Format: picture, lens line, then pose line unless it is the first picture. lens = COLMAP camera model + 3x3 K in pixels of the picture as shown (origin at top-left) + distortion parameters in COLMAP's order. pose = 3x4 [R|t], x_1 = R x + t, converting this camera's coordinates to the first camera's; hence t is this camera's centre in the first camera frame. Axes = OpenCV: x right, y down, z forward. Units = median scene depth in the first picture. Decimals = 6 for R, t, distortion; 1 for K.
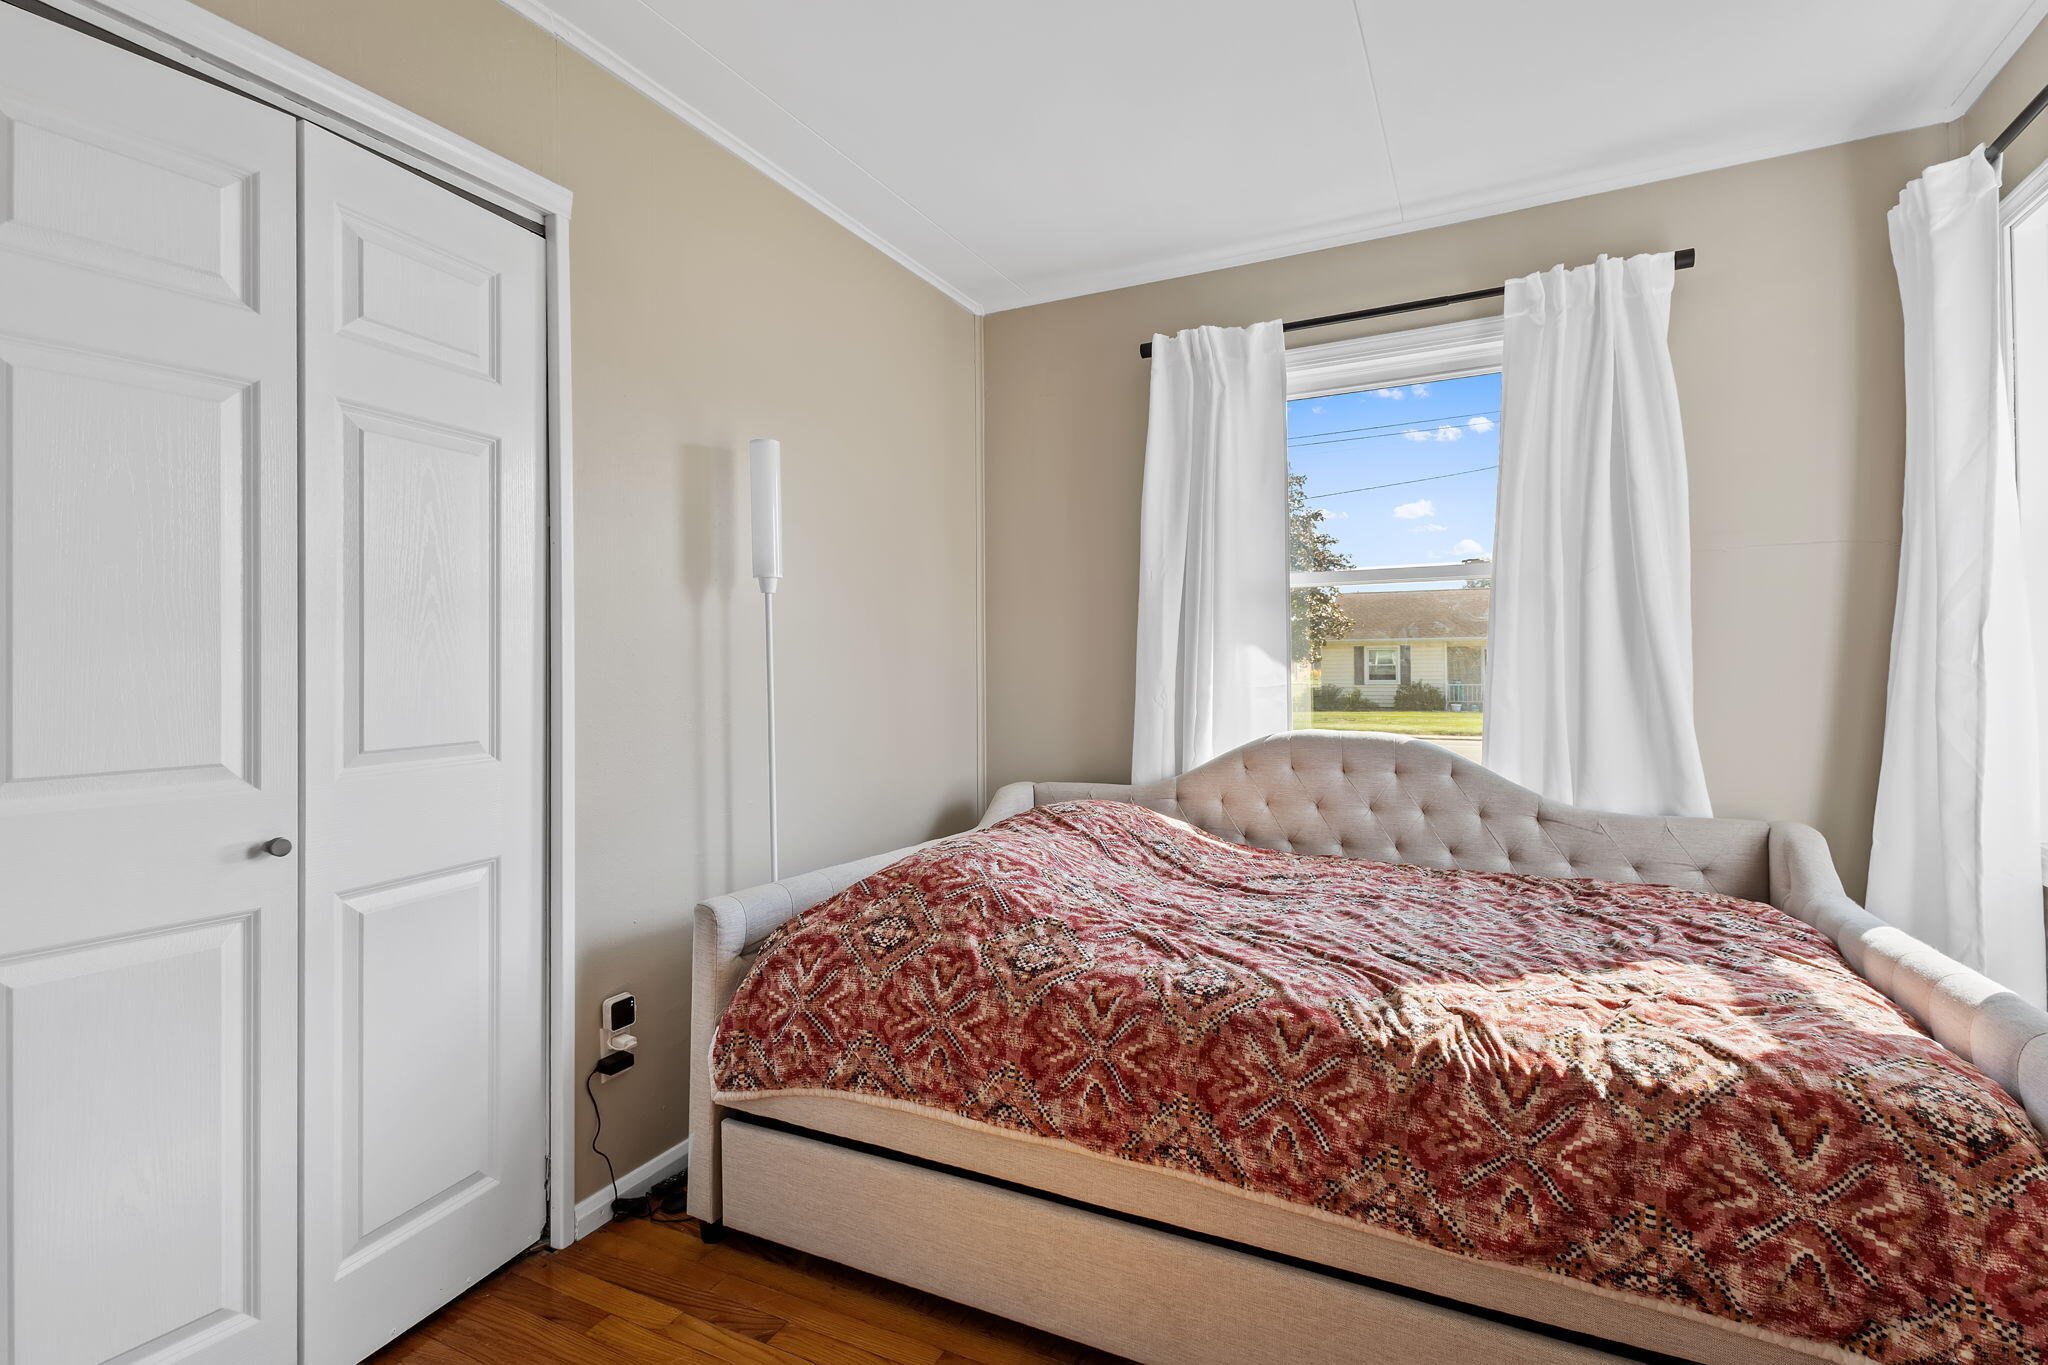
lens RADIAL K [[930.0, 0, 1030.7], [0, 930.0, 676.6], [0, 0, 1]] dist [0.002262, 0.000541]
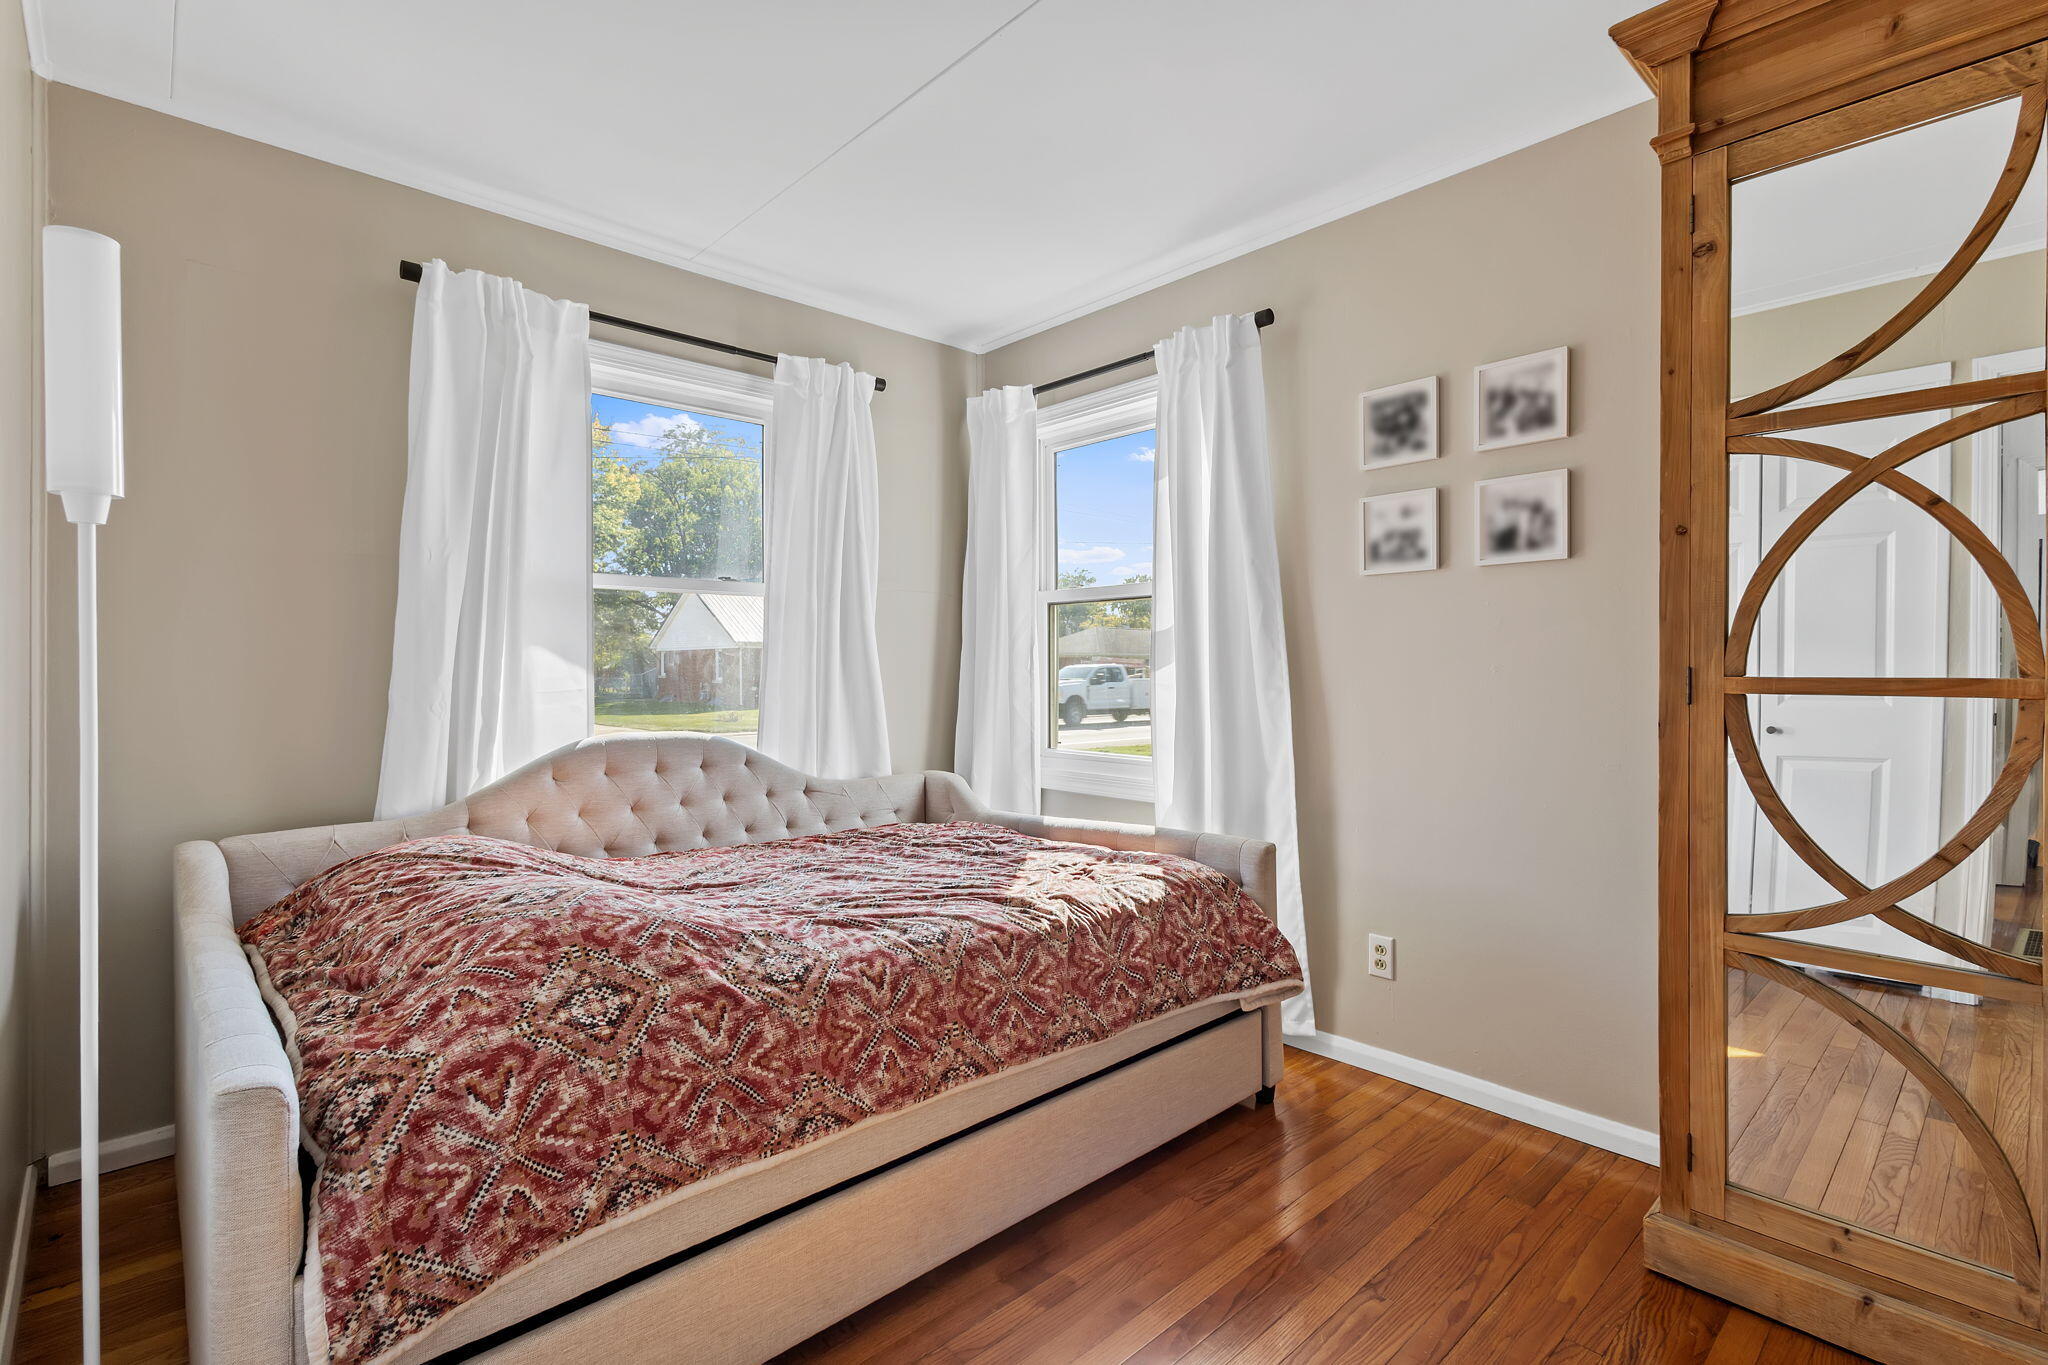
lens RADIAL K [[938.8, 0, 1029.1], [0, 938.8, 671.5], [0, 0, 1]] dist [0.002931, -0.000459]
pose [[0.356460, 0.004312, 0.934301, -0.775416], [0.006252, 0.999956, -0.007001, 0.002205], [-0.934290, 0.008336, 0.356417, 0.388960]]
